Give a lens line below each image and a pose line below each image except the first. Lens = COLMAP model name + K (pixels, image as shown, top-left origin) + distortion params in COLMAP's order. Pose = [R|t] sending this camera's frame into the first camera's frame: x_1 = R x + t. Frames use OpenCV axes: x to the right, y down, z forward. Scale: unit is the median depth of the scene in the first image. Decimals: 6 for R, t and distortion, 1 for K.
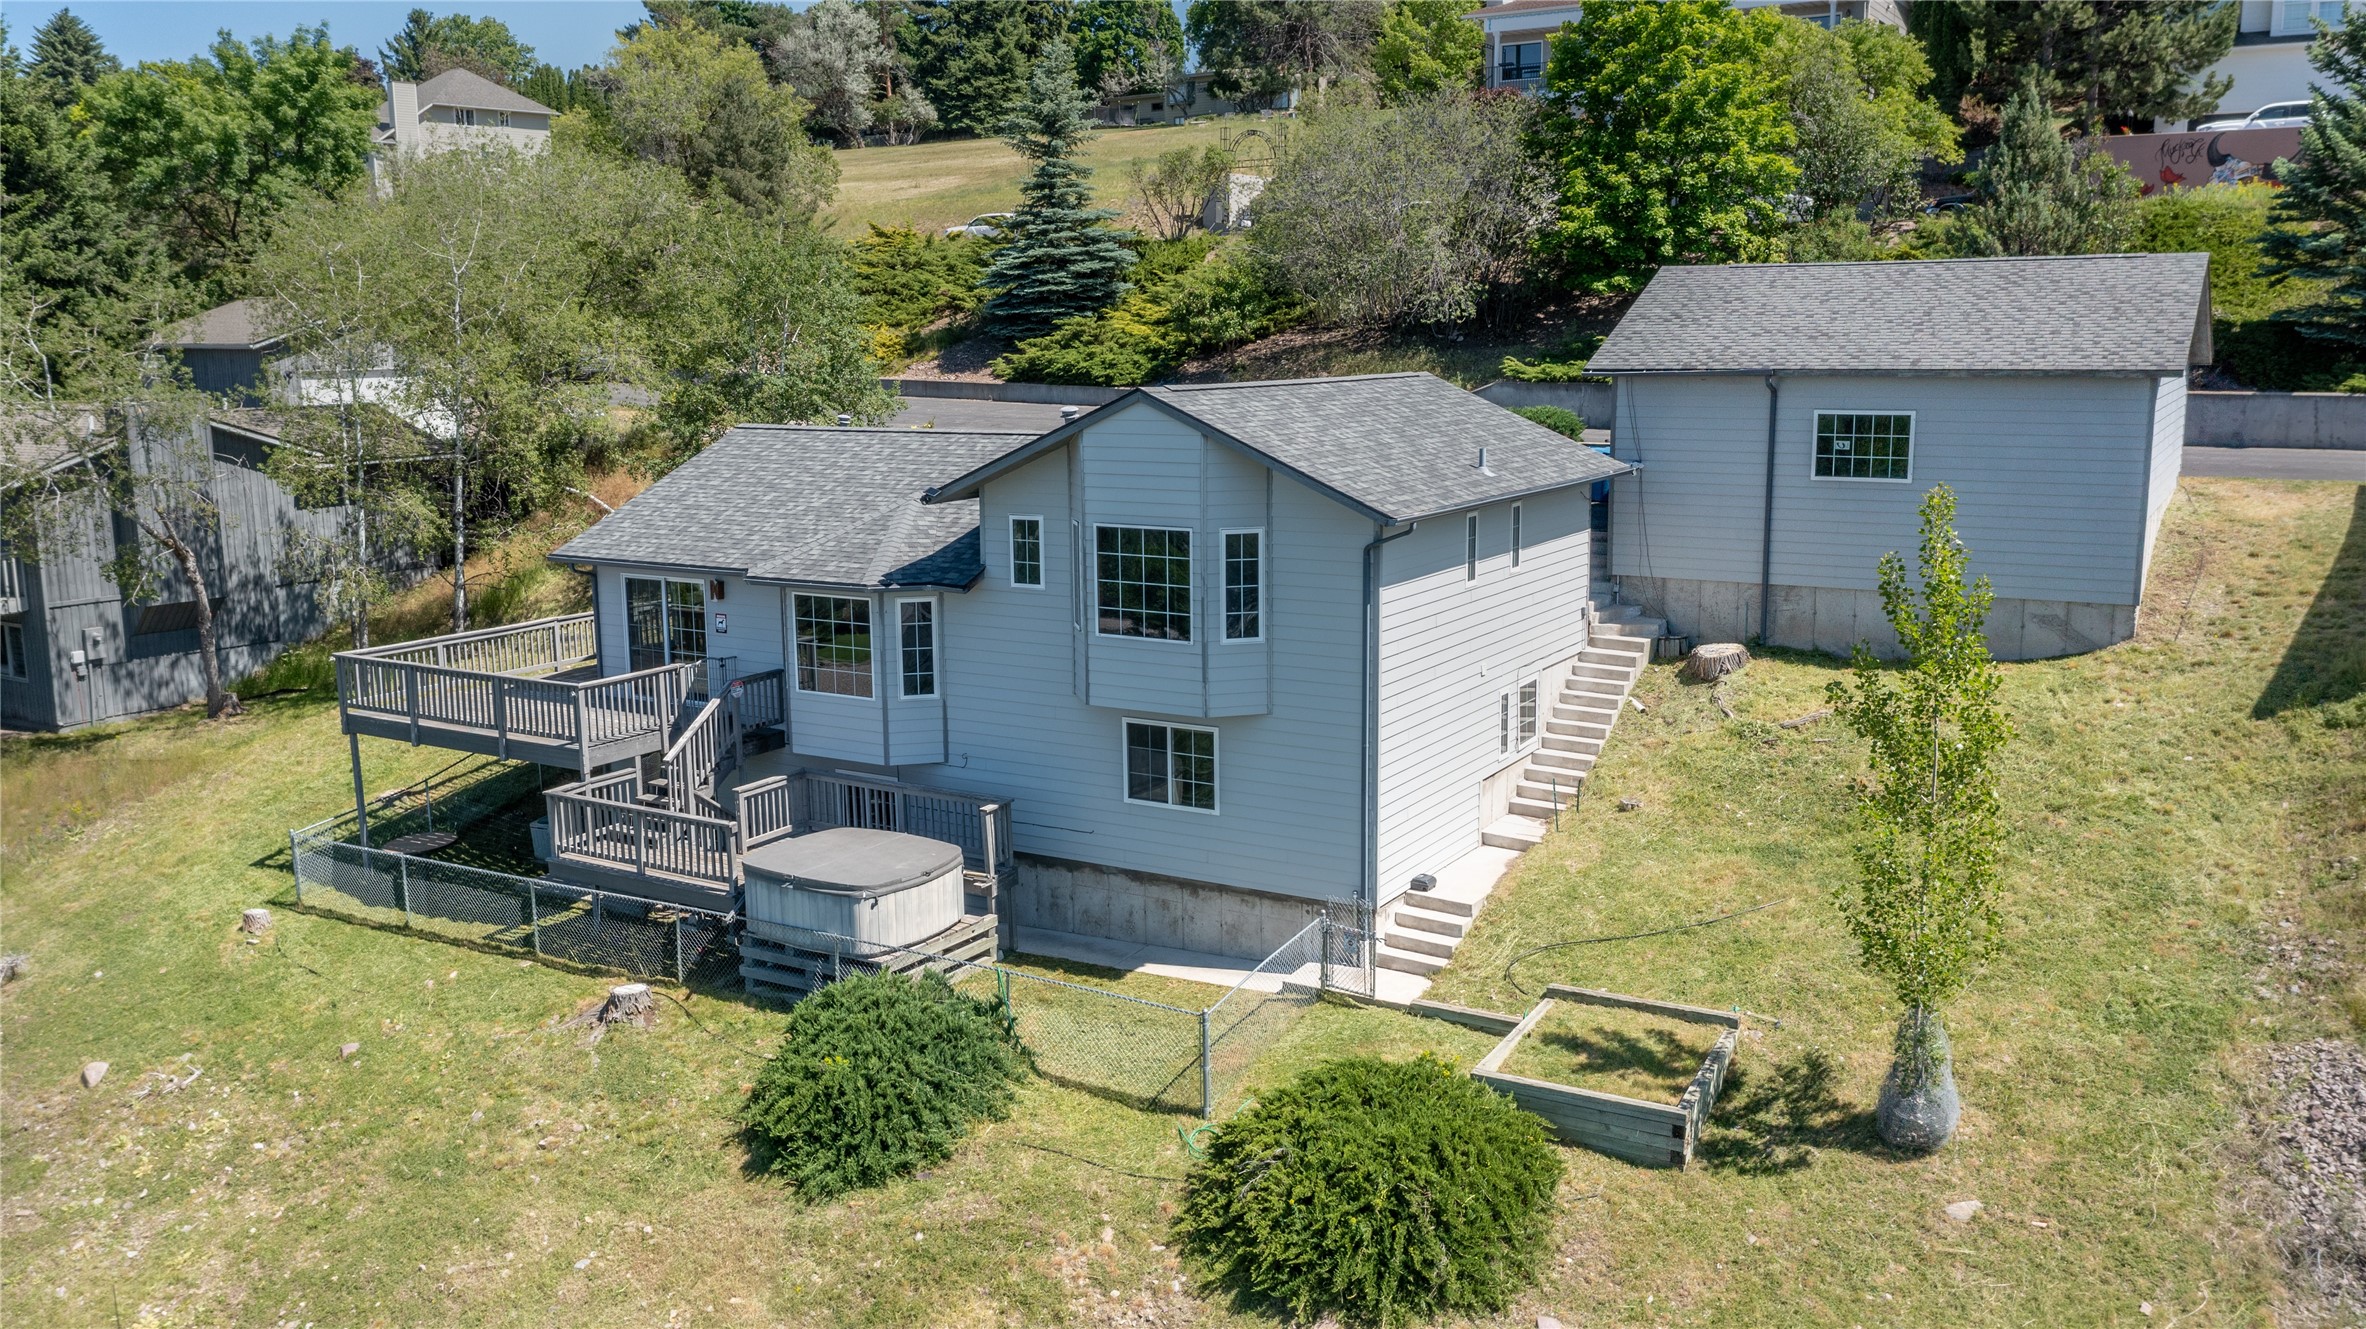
lens RADIAL K [[1862.6, 0, 1183.0], [0, 1862.6, 664.5], [0, 0, 1]] dist [-0.014709, -0.003308]
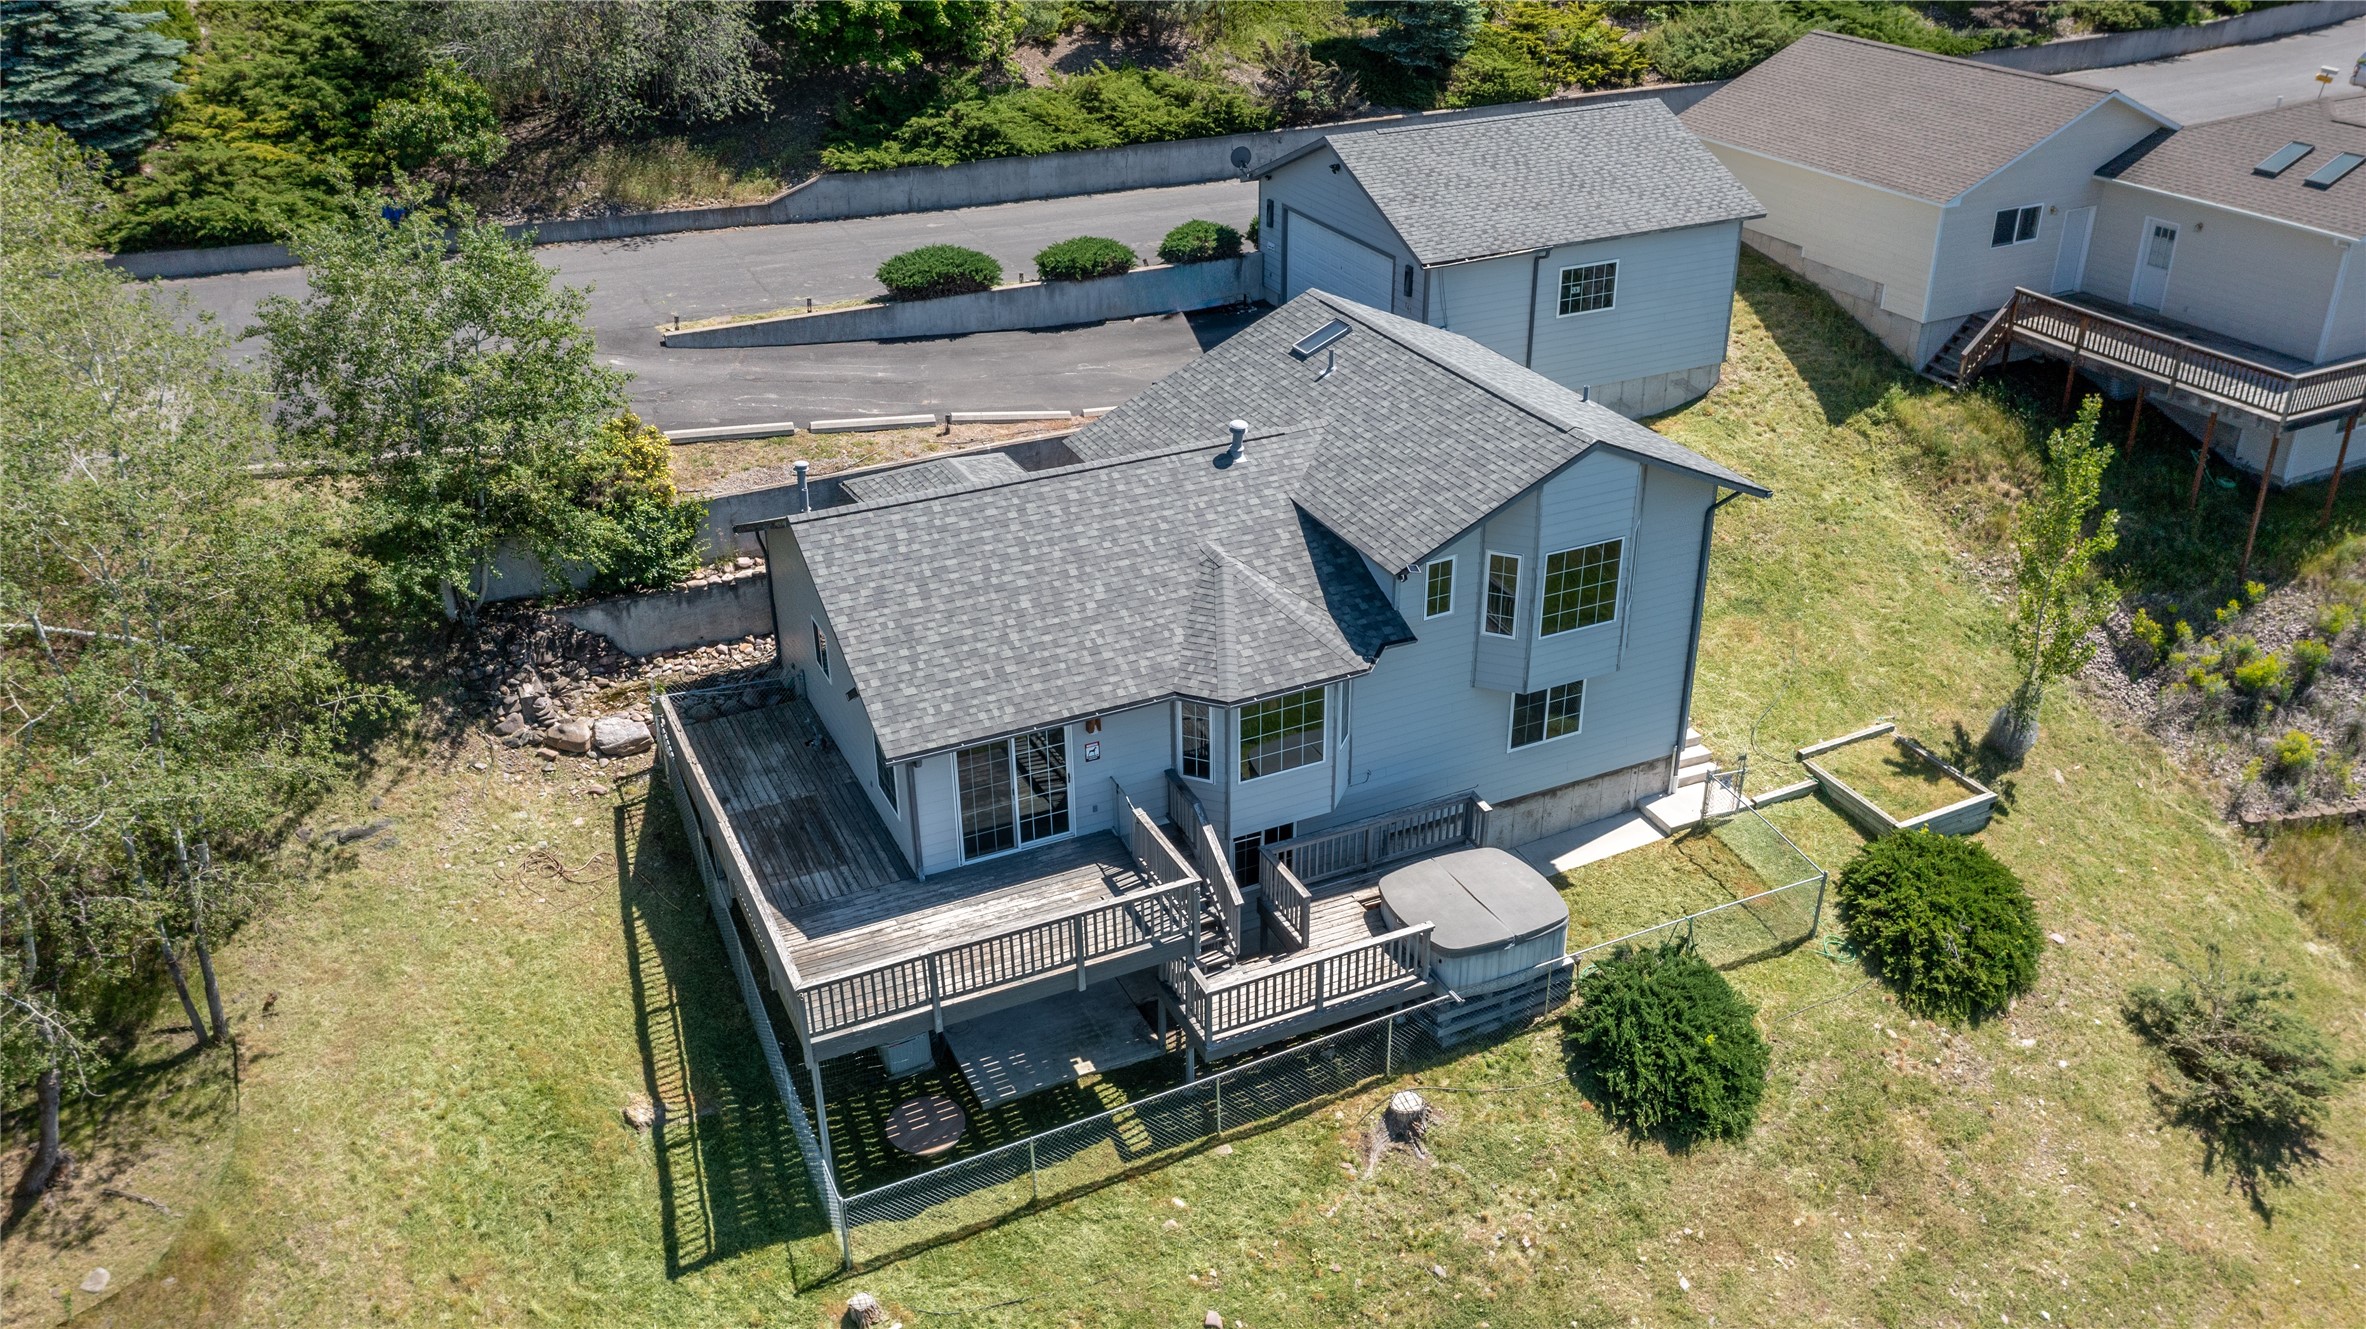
lens RADIAL K [[1862.6, 0, 1183.0], [0, 1862.6, 664.5], [0, 0, 1]] dist [-0.014709, -0.003308]
pose [[0.558424, -0.384023, 0.735316, -0.975633], [0.151588, 0.918710, 0.364681, -0.434371], [-0.815588, -0.092181, 0.571243, 0.460677]]
